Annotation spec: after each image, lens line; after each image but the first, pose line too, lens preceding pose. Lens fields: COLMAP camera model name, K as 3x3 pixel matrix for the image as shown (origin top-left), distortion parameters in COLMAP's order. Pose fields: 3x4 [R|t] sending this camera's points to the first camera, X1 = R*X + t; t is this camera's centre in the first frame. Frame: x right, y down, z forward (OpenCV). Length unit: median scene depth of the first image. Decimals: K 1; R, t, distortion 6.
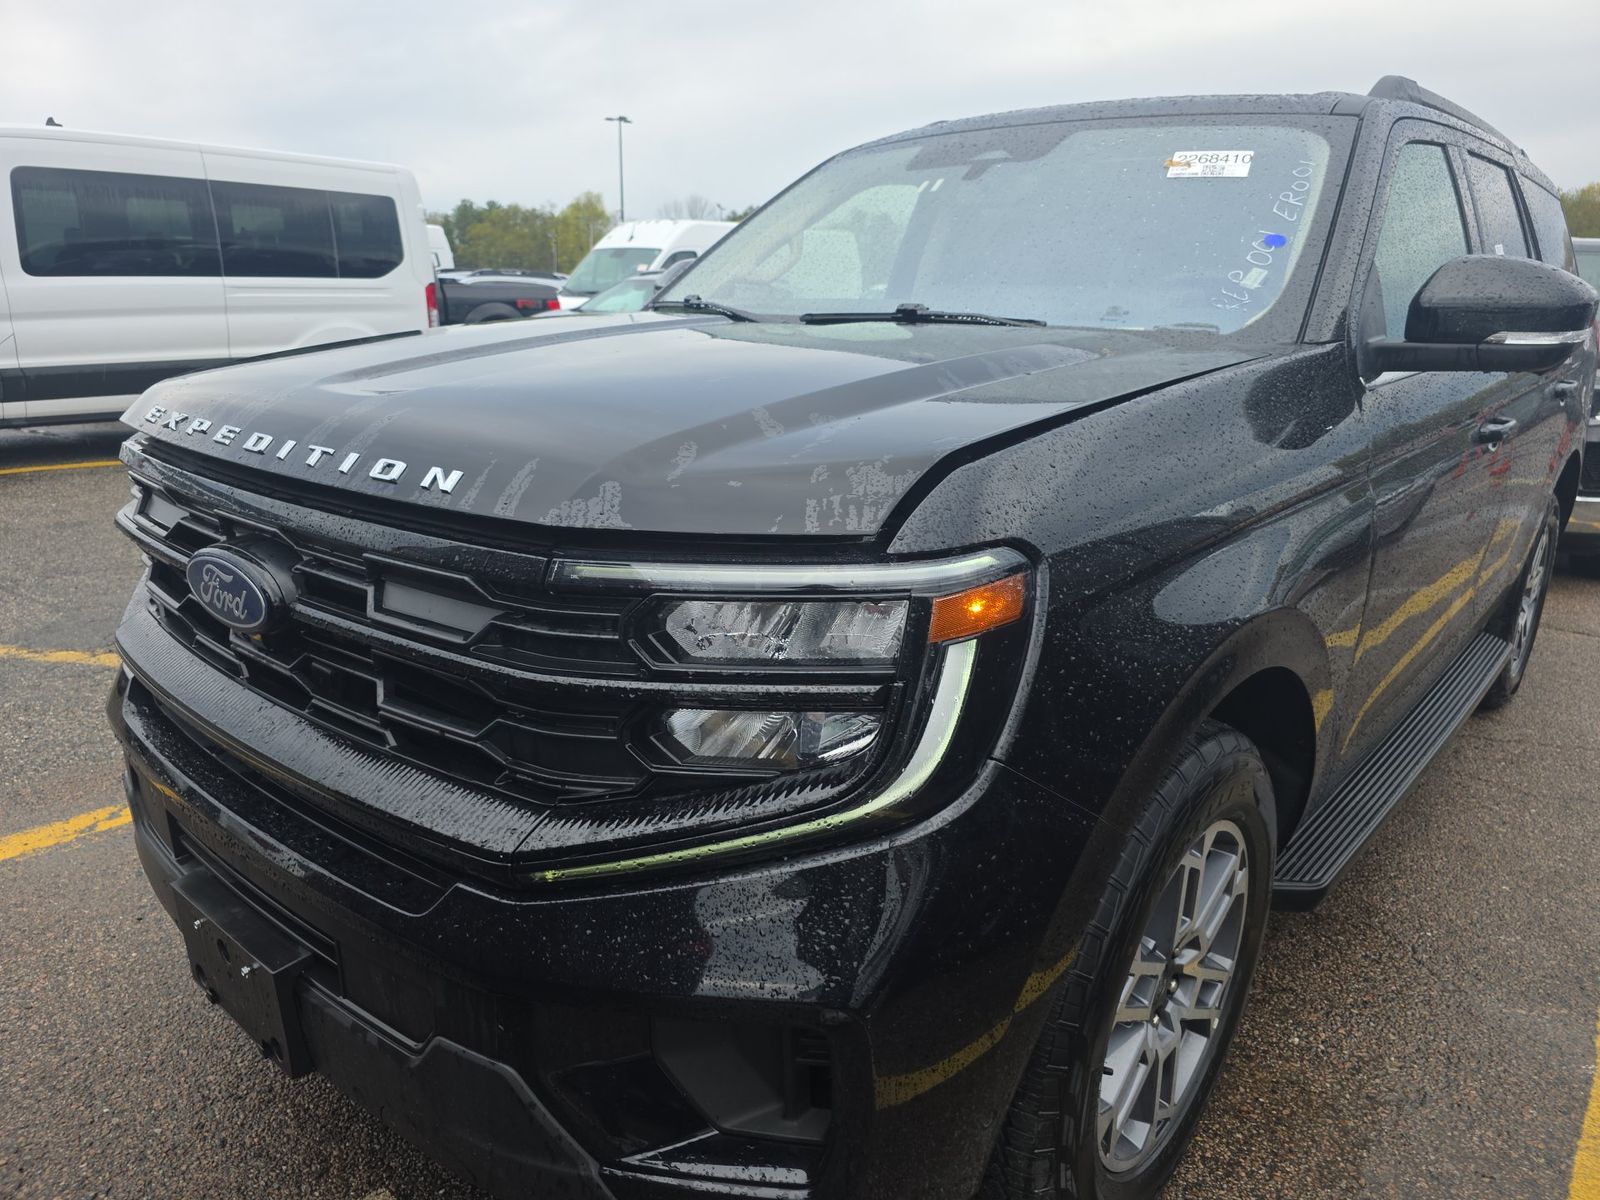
lens RADIAL K [[1069.1, 0, 799.8], [0, 1069.1, 614.5], [0, 0, 1]] dist [0.031974, -0.024725]
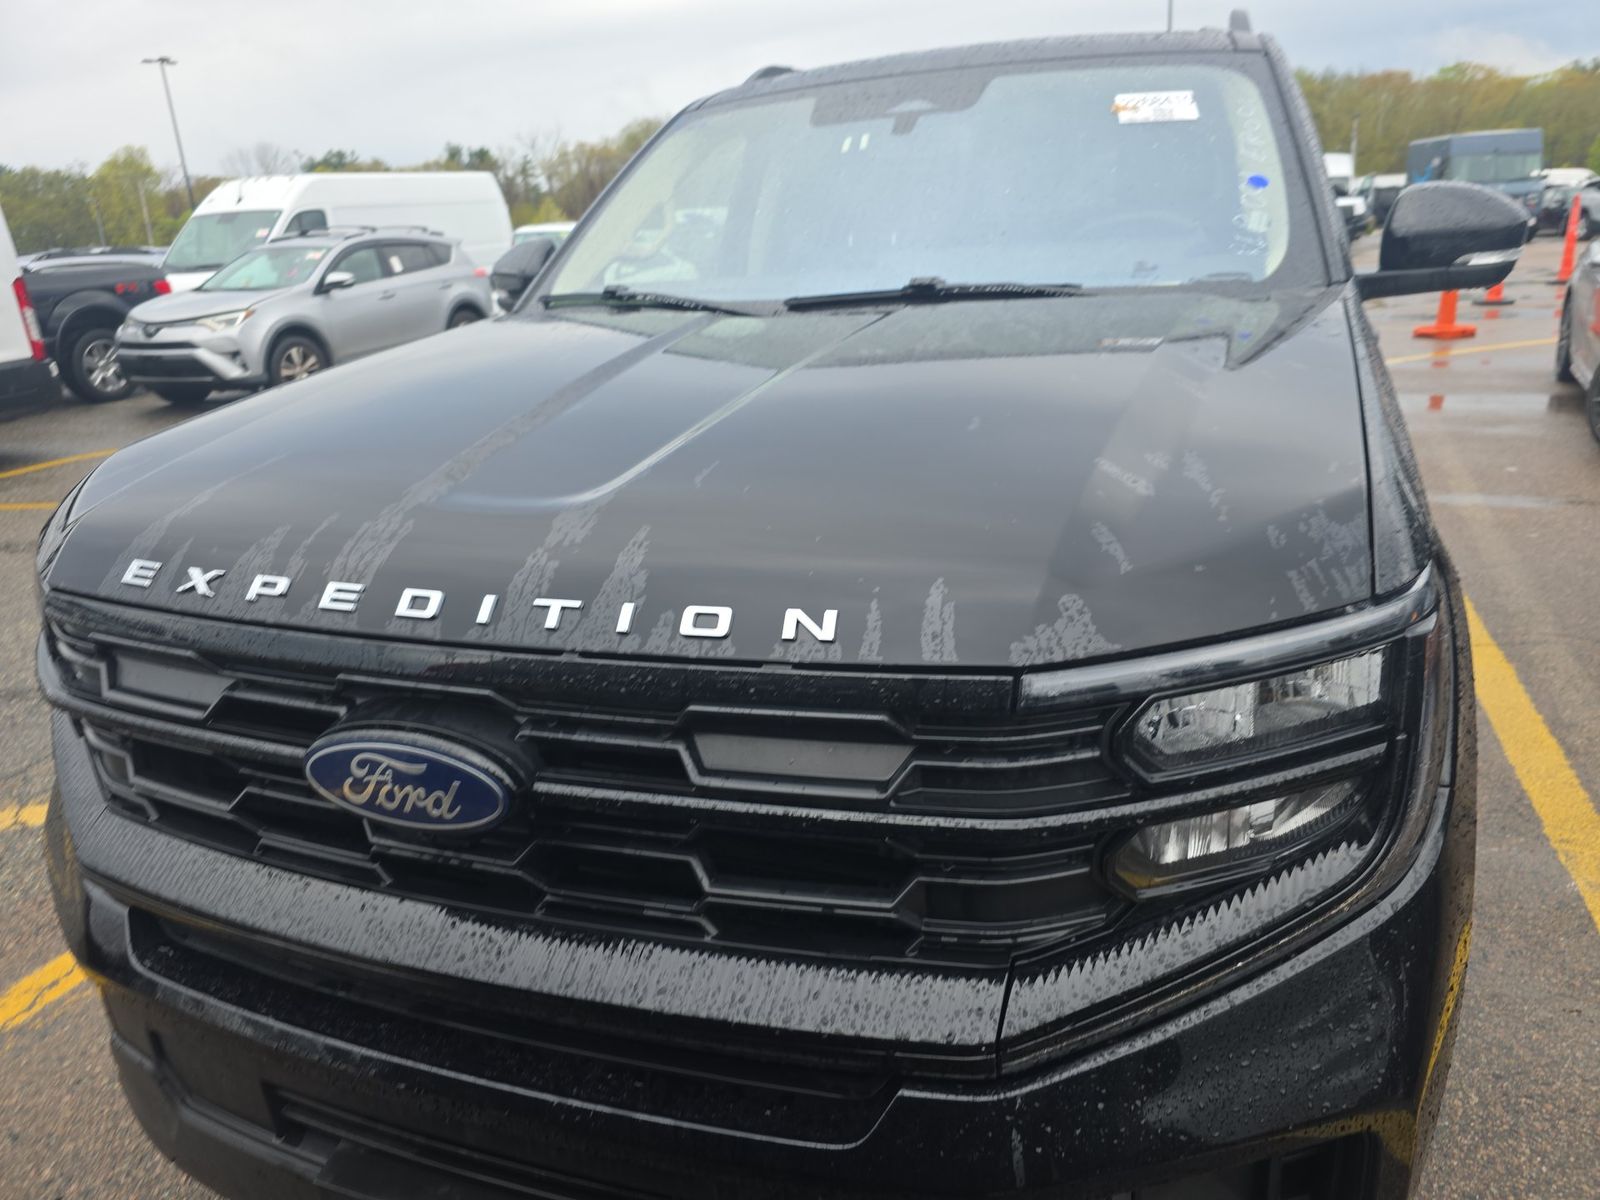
lens RADIAL K [[1069.1, 0, 800.8], [0, 1069.1, 586.7], [0, 0, 1]] dist [0.031974, -0.024725]
pose [[0.937210, -0.182741, 0.297059, -0.317521], [0.172568, 0.983147, 0.060356, -0.101644], [-0.303082, -0.005304, 0.952950, 0.151472]]
